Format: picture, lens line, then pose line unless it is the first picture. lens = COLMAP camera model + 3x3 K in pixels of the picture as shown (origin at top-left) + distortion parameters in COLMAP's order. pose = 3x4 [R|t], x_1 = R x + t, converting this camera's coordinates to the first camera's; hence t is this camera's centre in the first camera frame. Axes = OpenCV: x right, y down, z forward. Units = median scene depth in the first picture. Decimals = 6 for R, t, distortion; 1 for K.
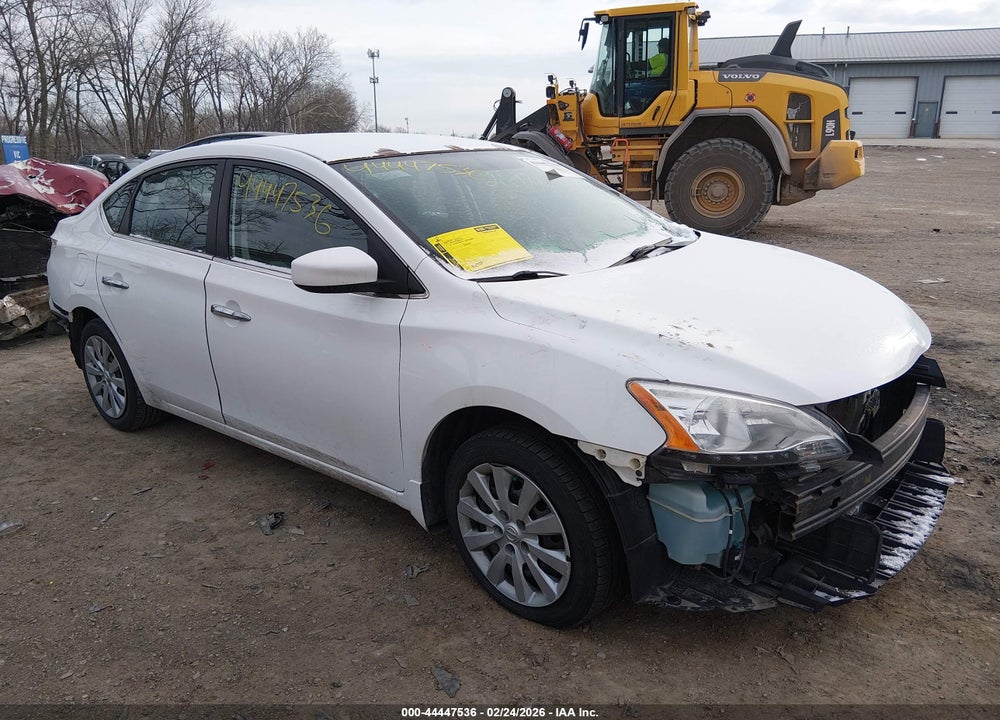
lens RADIAL K [[760.4, 0, 500.0], [0, 760.4, 360.0], [0, 0, 1]] dist [0.075869, -0.119244]
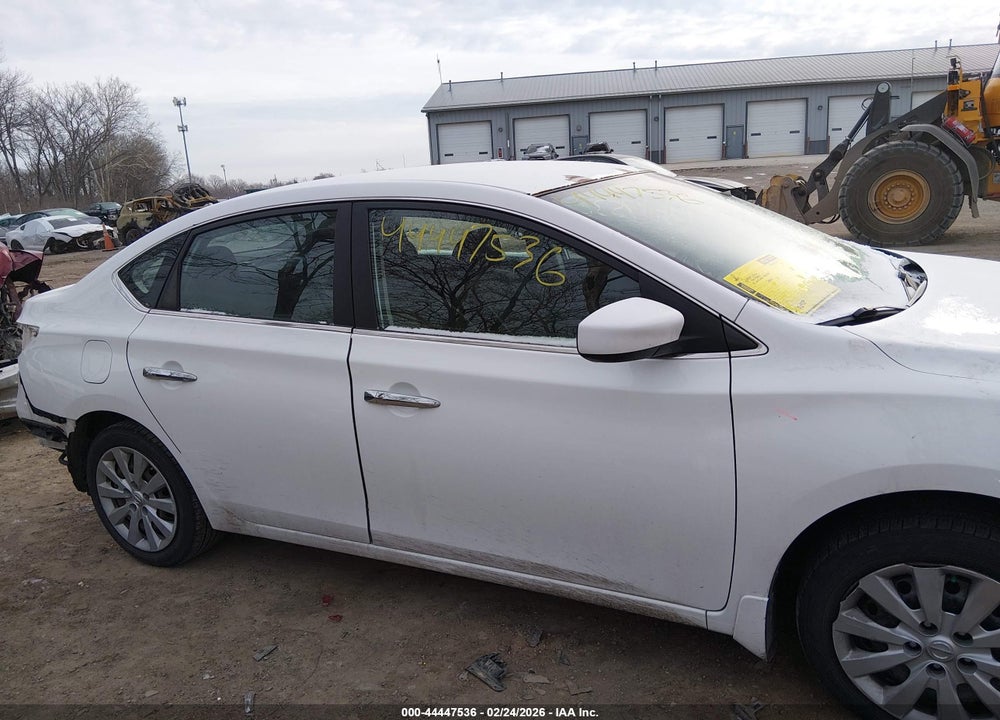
lens RADIAL K [[760.4, 0, 500.0], [0, 760.4, 360.0], [0, 0, 1]] dist [0.075869, -0.119244]
pose [[0.973798, -0.103670, 0.202410, -0.432179], [0.113123, 0.992941, -0.035670, -0.066375], [-0.197284, 0.057633, 0.978651, 0.258954]]
